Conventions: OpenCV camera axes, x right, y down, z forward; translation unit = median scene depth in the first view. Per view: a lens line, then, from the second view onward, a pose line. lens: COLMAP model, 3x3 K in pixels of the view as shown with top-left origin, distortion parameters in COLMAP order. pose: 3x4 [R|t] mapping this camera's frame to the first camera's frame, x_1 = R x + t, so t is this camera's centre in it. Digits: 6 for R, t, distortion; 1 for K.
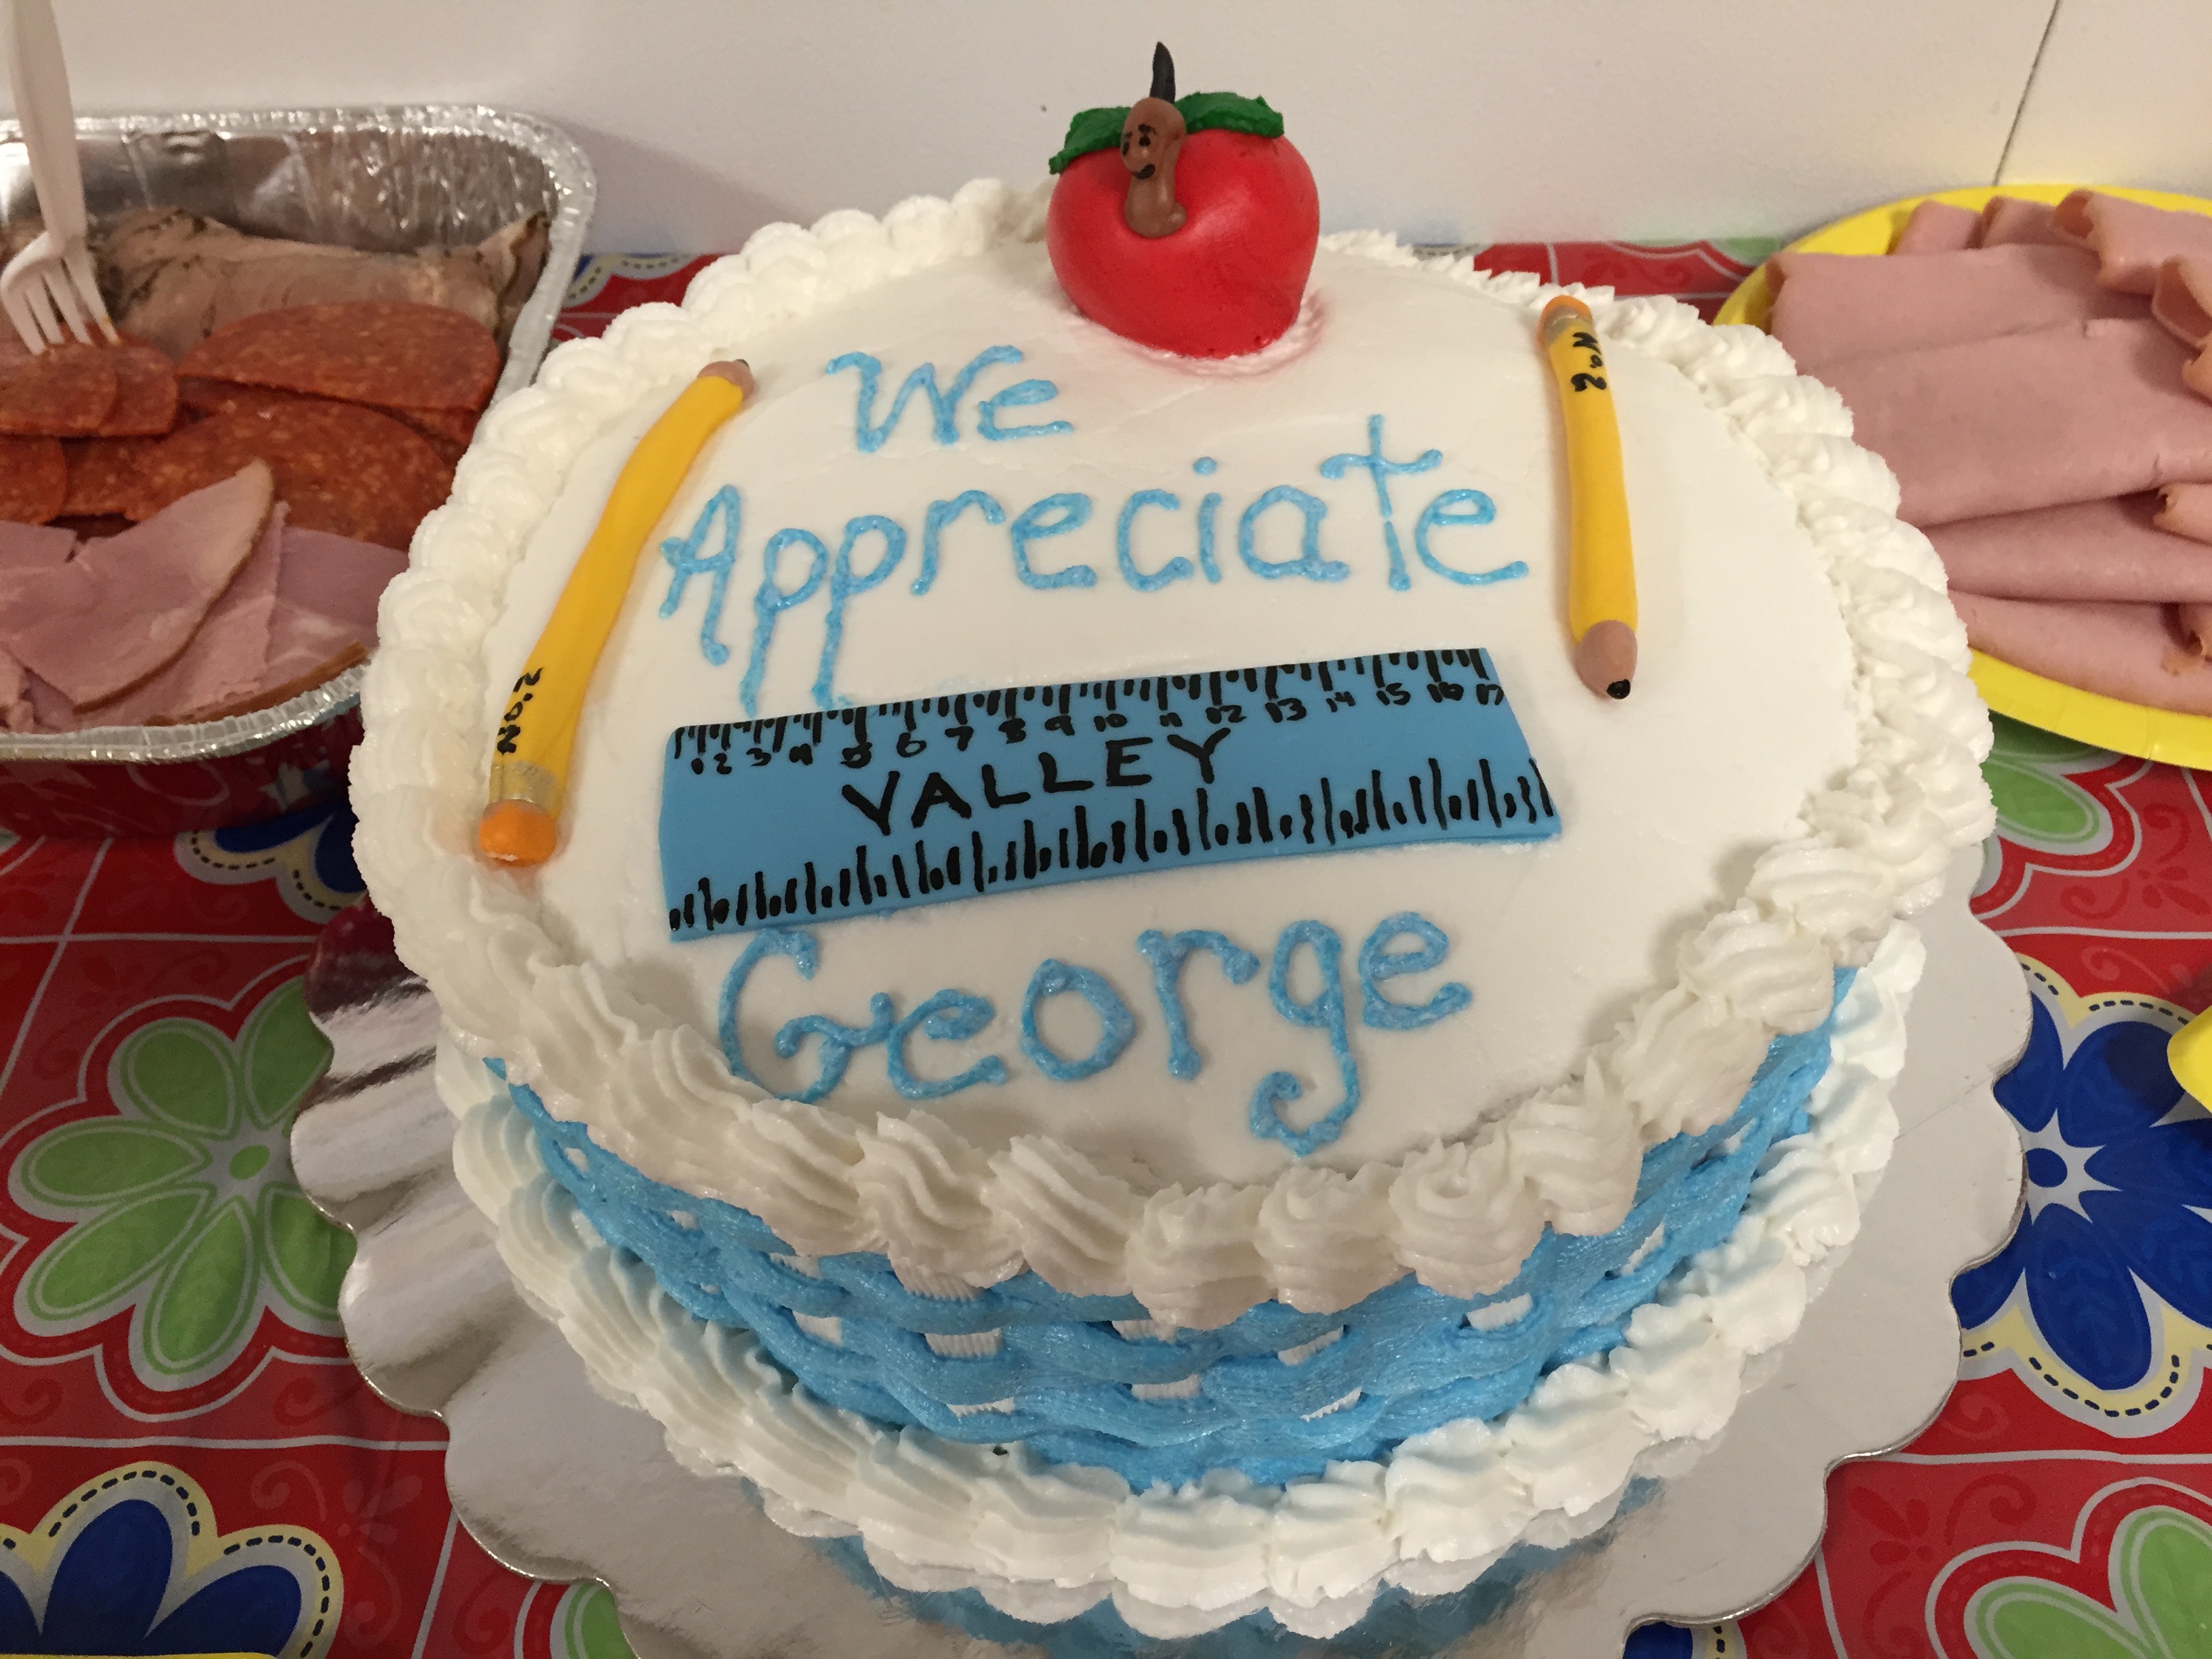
lens RADIAL K [[1931.7, 0, 1106.0], [0, 1931.7, 829.5], [0, 0, 1]] dist [0.090288, -0.165921]
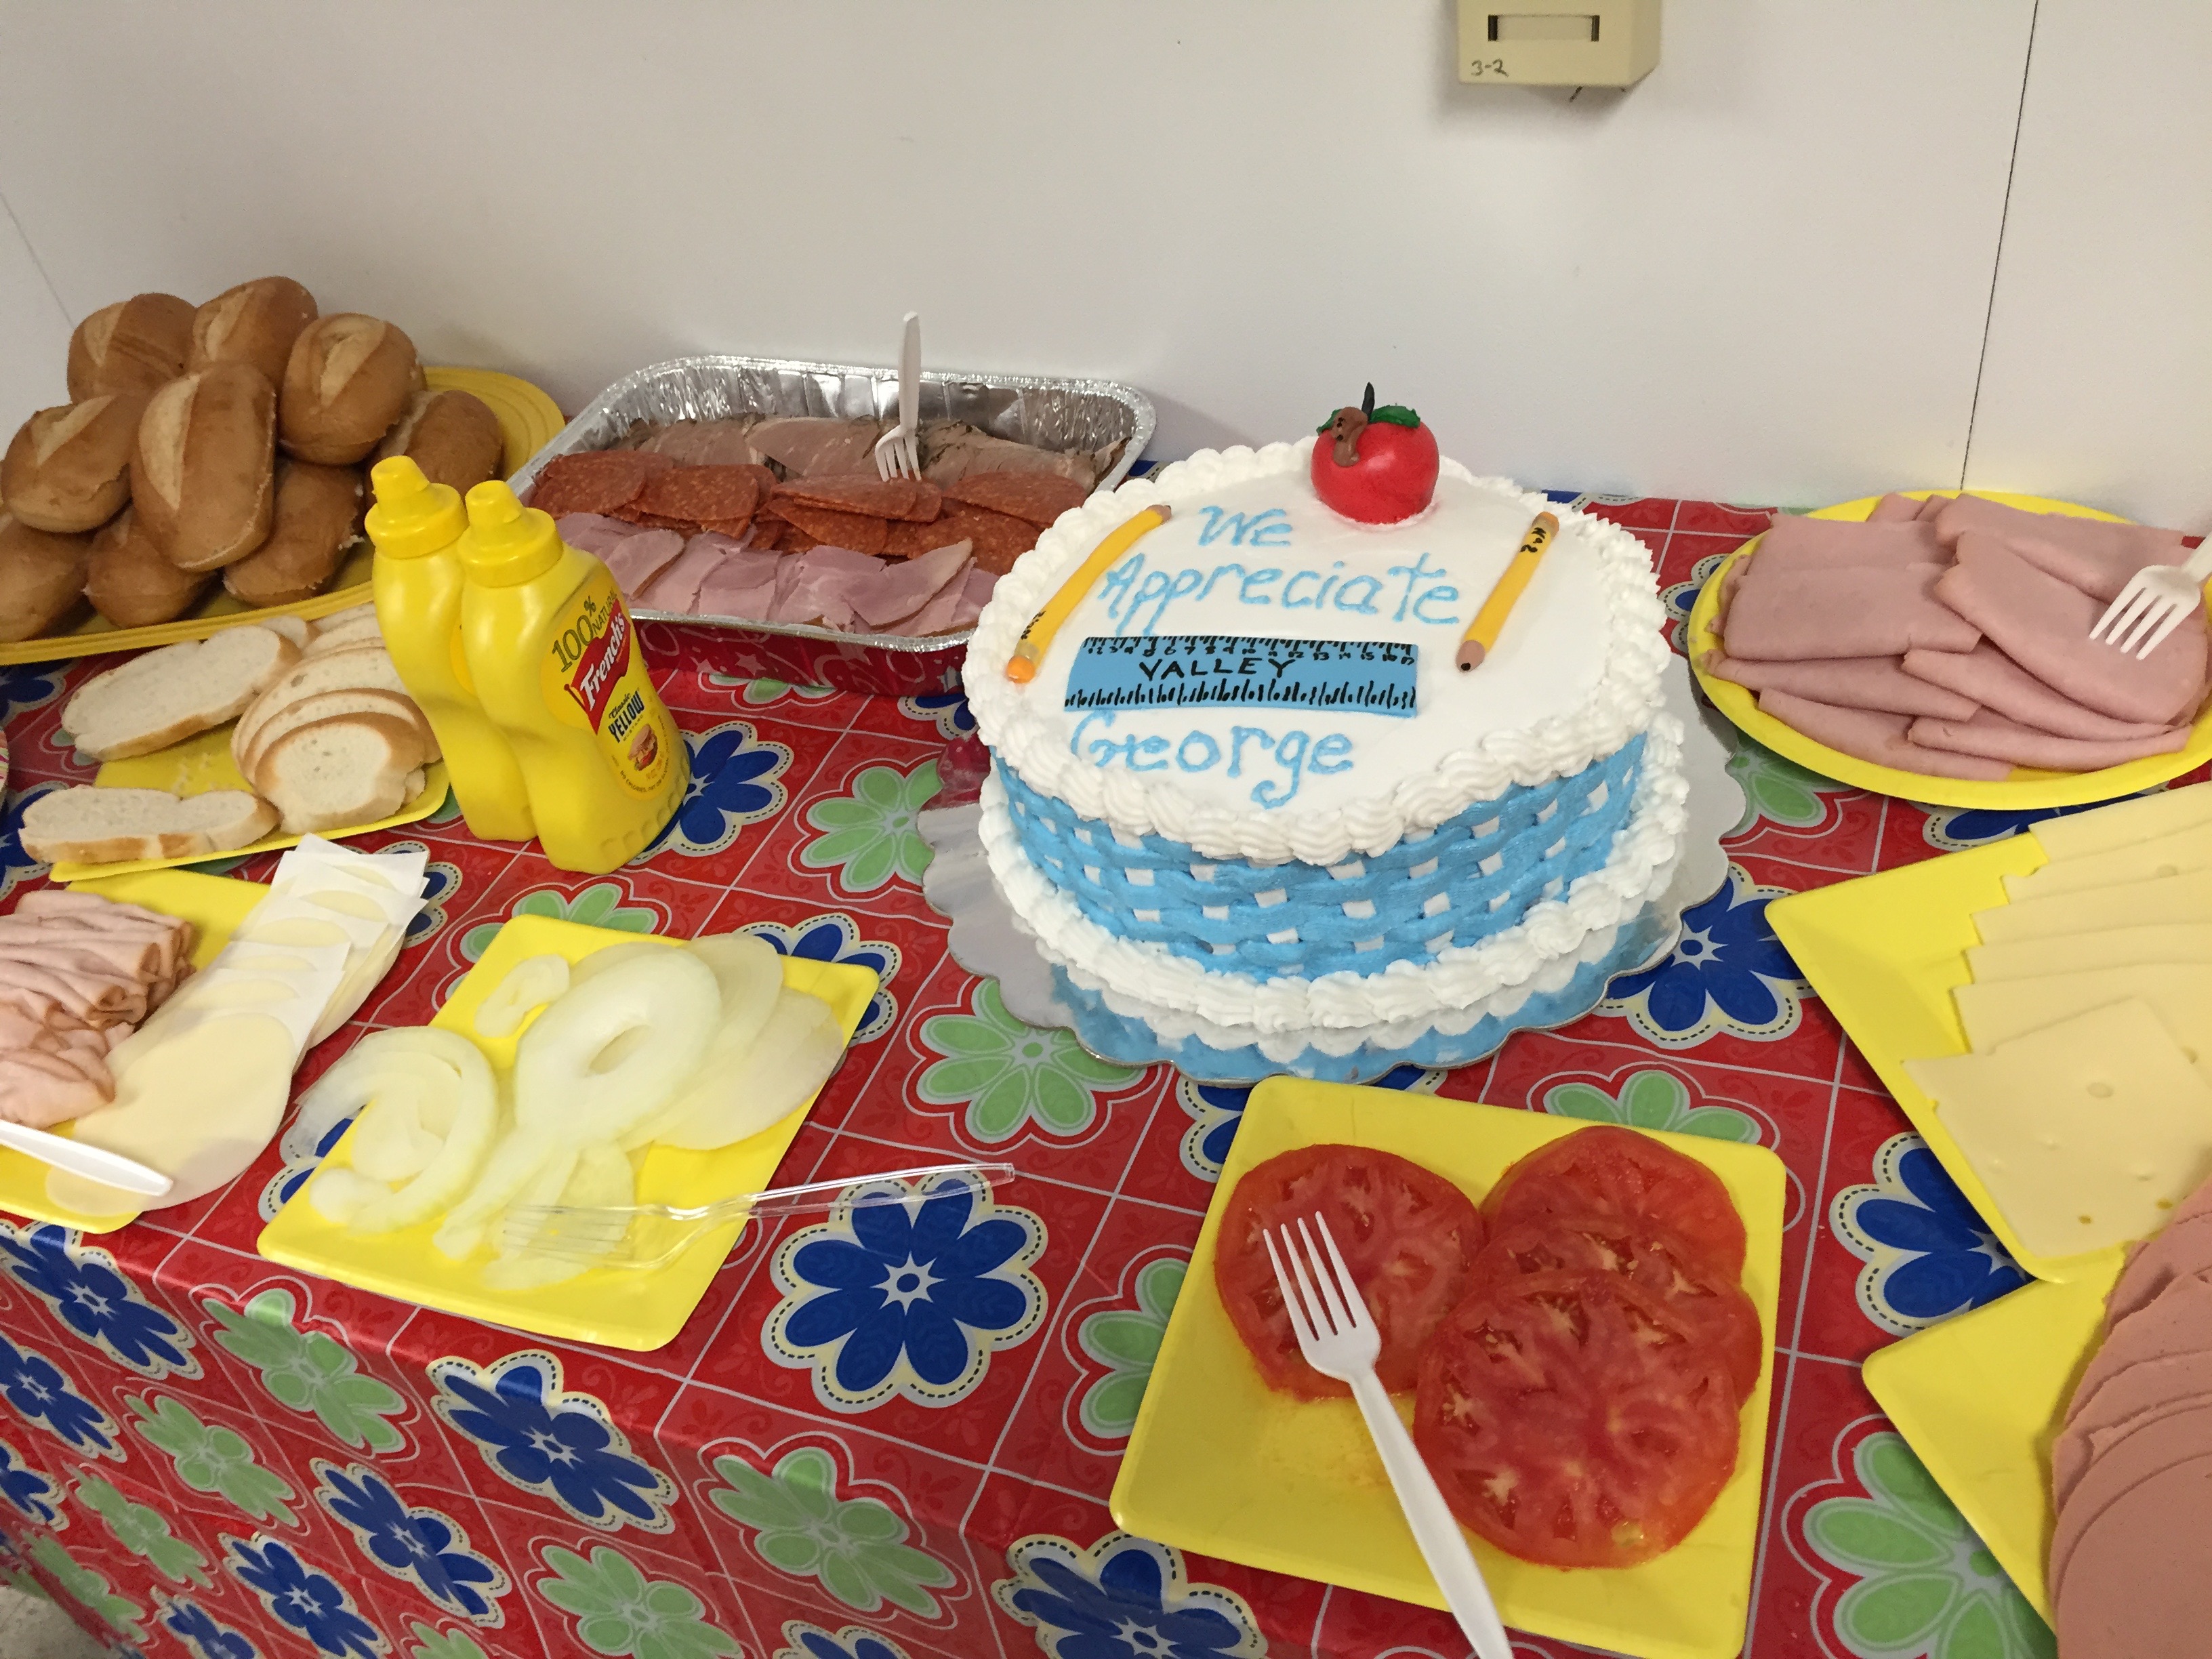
lens RADIAL K [[1931.7, 0, 1106.0], [0, 1931.7, 829.5], [0, 0, 1]] dist [0.090288, -0.165921]
pose [[0.928812, 0.150109, -0.338785, 0.609004], [-0.189197, 0.978230, -0.085269, 0.356089], [0.318610, 0.143296, 0.936992, -1.149558]]
